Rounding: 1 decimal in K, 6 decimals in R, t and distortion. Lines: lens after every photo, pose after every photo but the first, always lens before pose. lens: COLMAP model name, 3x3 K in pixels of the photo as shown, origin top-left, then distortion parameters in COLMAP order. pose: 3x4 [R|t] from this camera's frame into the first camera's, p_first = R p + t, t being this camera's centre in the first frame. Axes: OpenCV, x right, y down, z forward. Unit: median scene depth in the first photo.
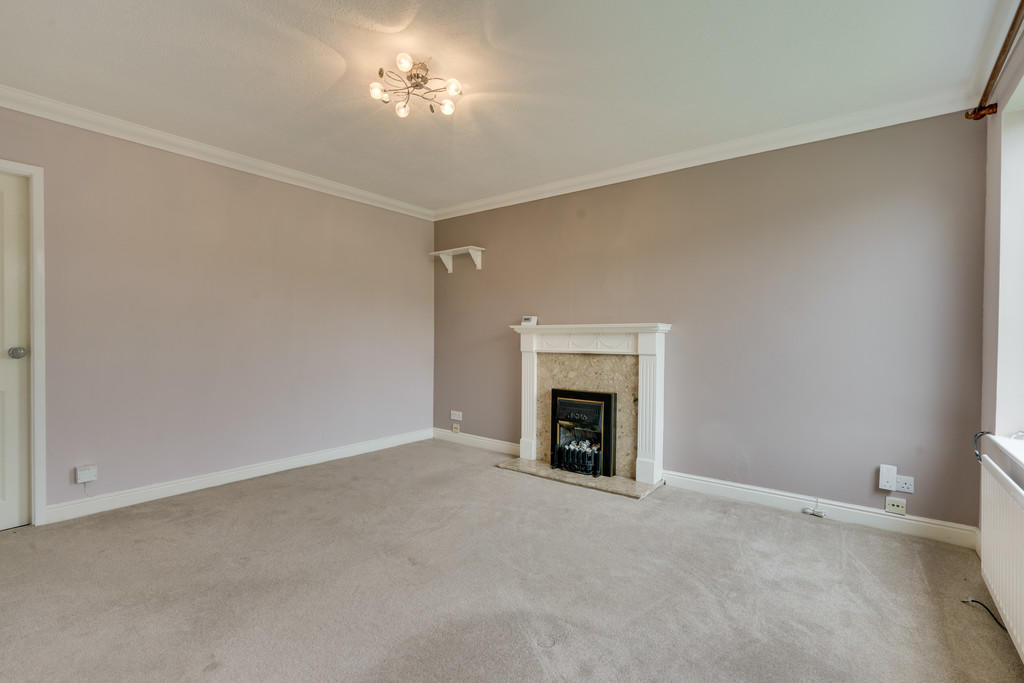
lens RADIAL K [[460.4, 0, 517.5], [0, 460.4, 341.6], [0, 0, 1]] dist [-0.004632, -0.000495]
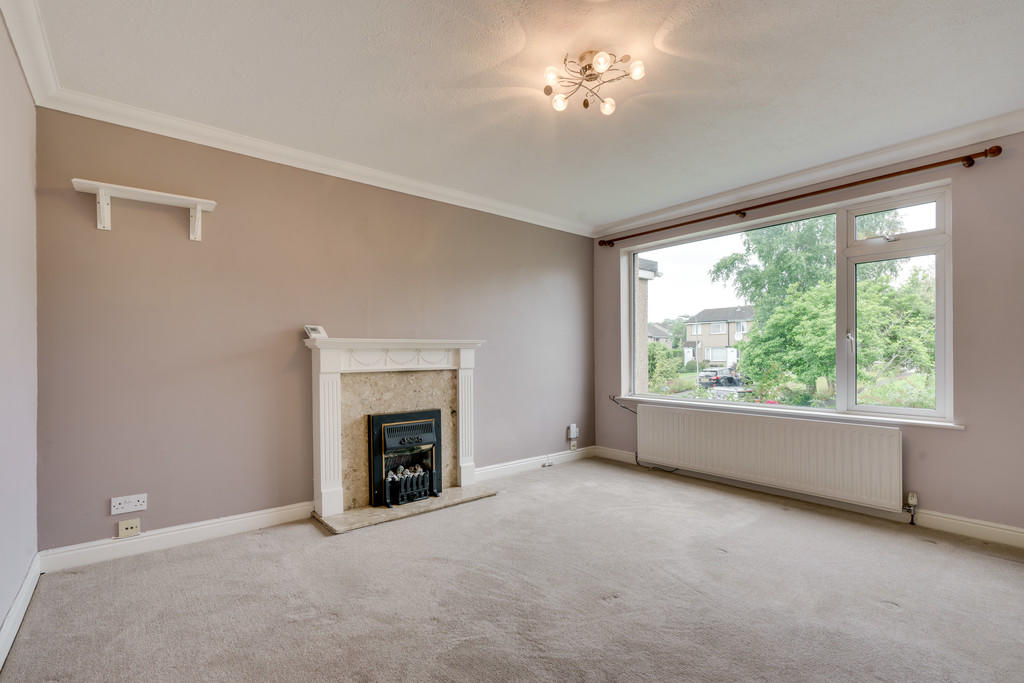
lens RADIAL K [[460.4, 0, 518.6], [0, 460.4, 341.4], [0, 0, 1]] dist [-0.004632, -0.000495]
pose [[0.228138, 0.016887, 0.973482, -0.712091], [0.013021, 0.999707, -0.020393, -0.011797], [-0.973542, 0.017328, 0.227852, 0.576543]]
